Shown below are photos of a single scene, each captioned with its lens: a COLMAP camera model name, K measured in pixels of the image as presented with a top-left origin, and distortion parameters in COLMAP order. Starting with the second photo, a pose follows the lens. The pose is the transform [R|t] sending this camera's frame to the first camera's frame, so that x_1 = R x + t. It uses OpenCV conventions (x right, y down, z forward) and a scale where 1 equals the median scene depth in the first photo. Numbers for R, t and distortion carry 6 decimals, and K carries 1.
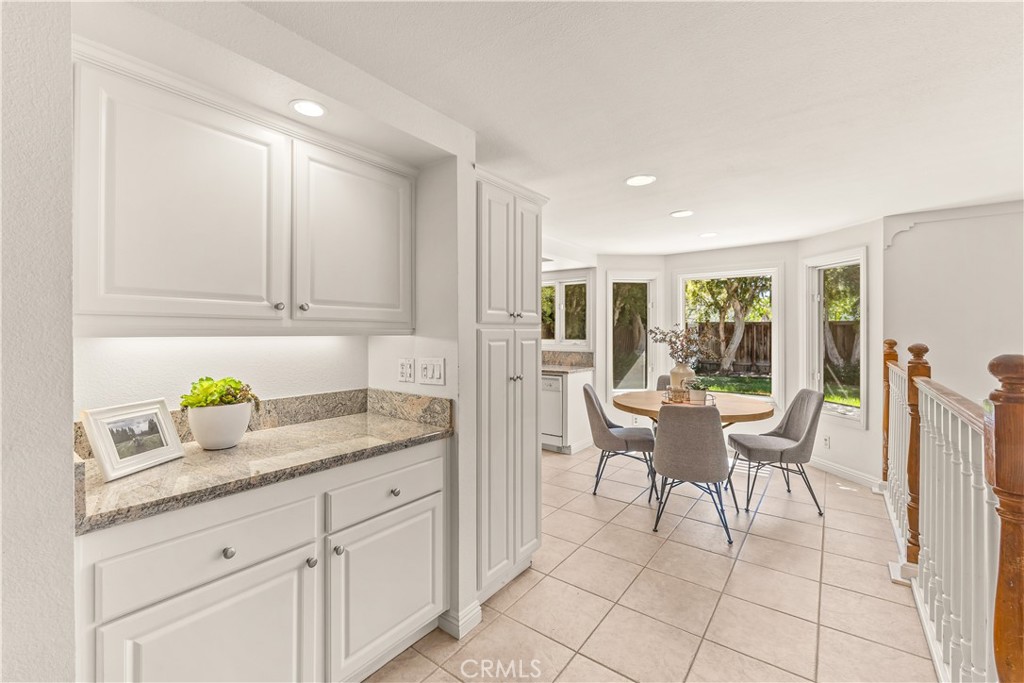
lens RADIAL K [[430.9, 0, 514.8], [0, 430.9, 333.2], [0, 0, 1]] dist [0.012087, 0.000063]
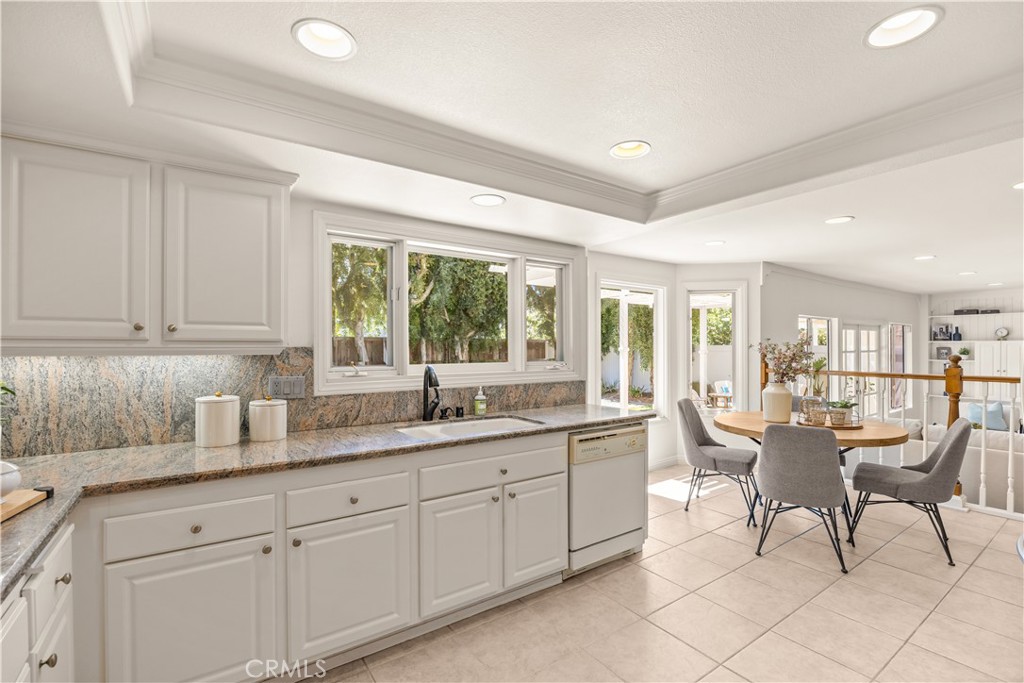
lens RADIAL K [[457.2, 0, 506.8], [0, 457.2, 345.9], [0, 0, 1]] dist [-0.012337, 0.001028]
pose [[0.315737, 0.000879, 0.948846, -0.477274], [0.004323, 0.999988, -0.002365, -0.005224], [-0.948837, 0.004849, 0.315730, 0.861190]]
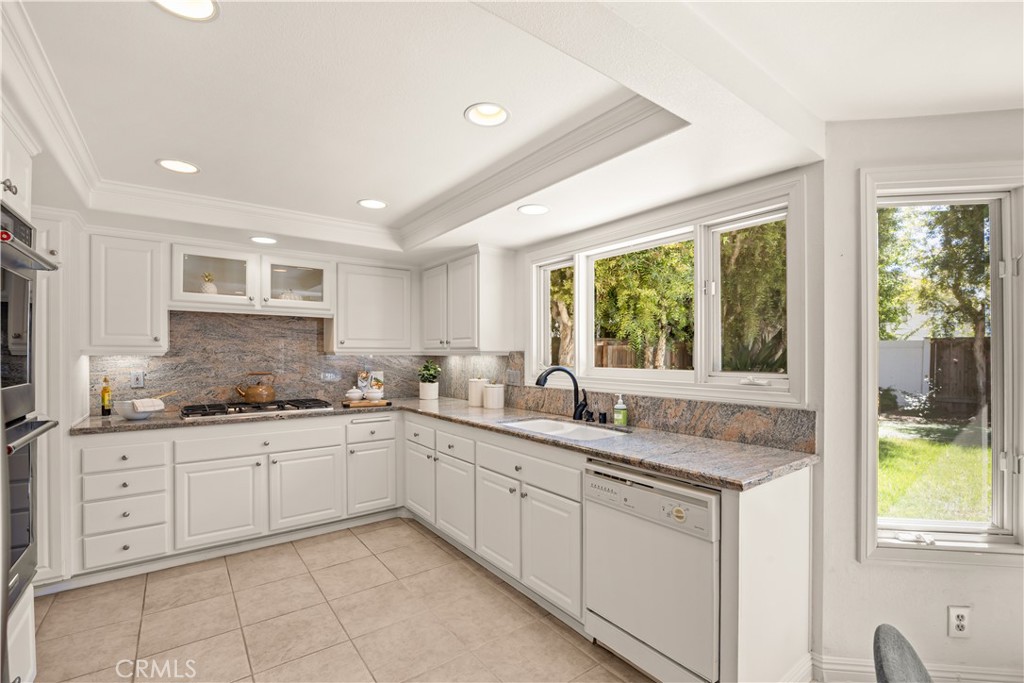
lens RADIAL K [[457.2, 0, 510.7], [0, 457.2, 358.9], [0, 0, 1]] dist [-0.012337, 0.001028]
pose [[0.959251, 0.000663, -0.282556, 0.051097], [0.001370, 0.999975, 0.006997, 0.000201], [0.282553, -0.007099, 0.959225, 0.565136]]
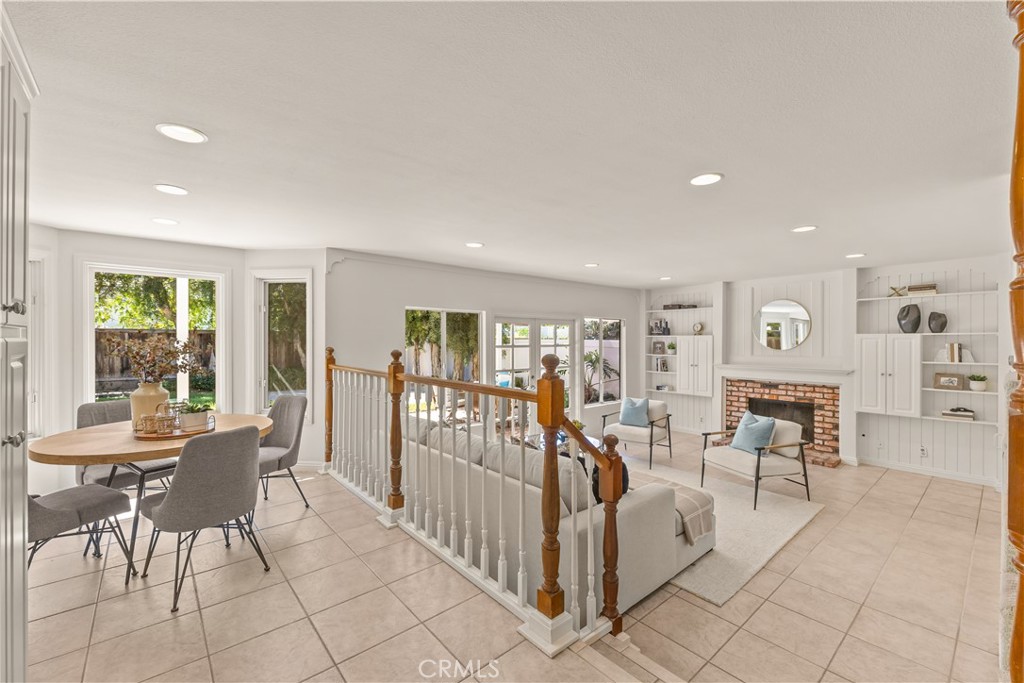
lens RADIAL K [[429.7, 0, 502.1], [0, 429.7, 341.5], [0, 0, 1]] dist [0.001622, 0.000286]
pose [[0.230624, -0.001762, 0.973041, -0.133462], [0.002459, 0.999996, 0.001228, -0.001595], [-0.973040, 0.002110, 0.230628, 0.144770]]
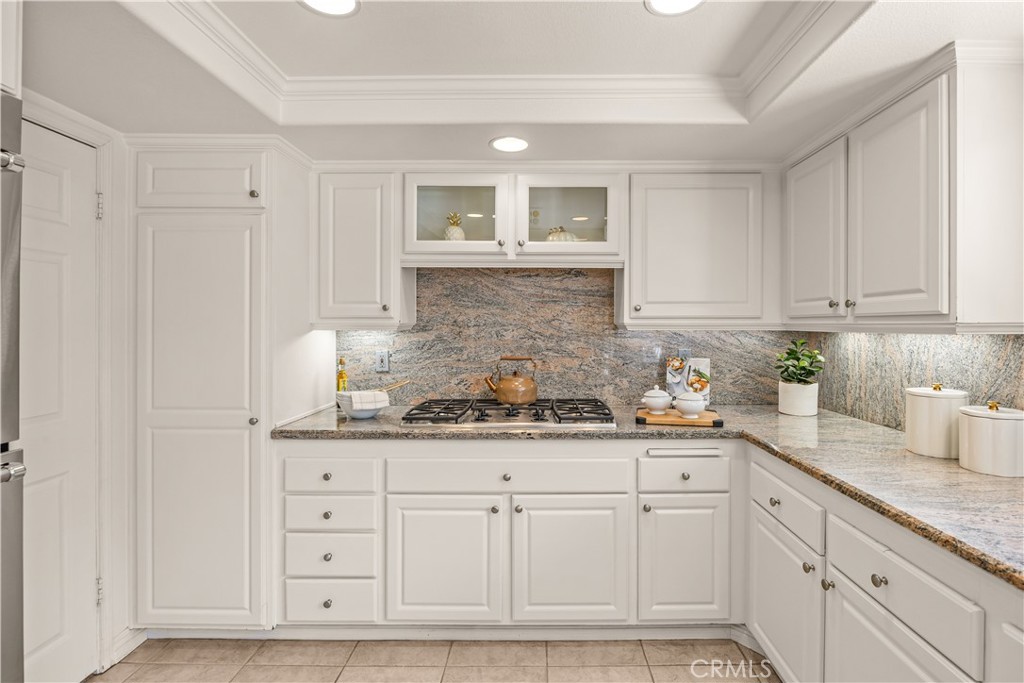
lens RADIAL K [[481.7, 0, 548.5], [0, 481.7, 330.2], [0, 0, 1]] dist [-0.014370, 0.000360]
pose [[0.615273, 0.004999, -0.788298, -0.103416], [-0.000800, 0.999983, 0.005717, -0.003616], [0.788314, -0.002886, 0.615267, 0.835408]]
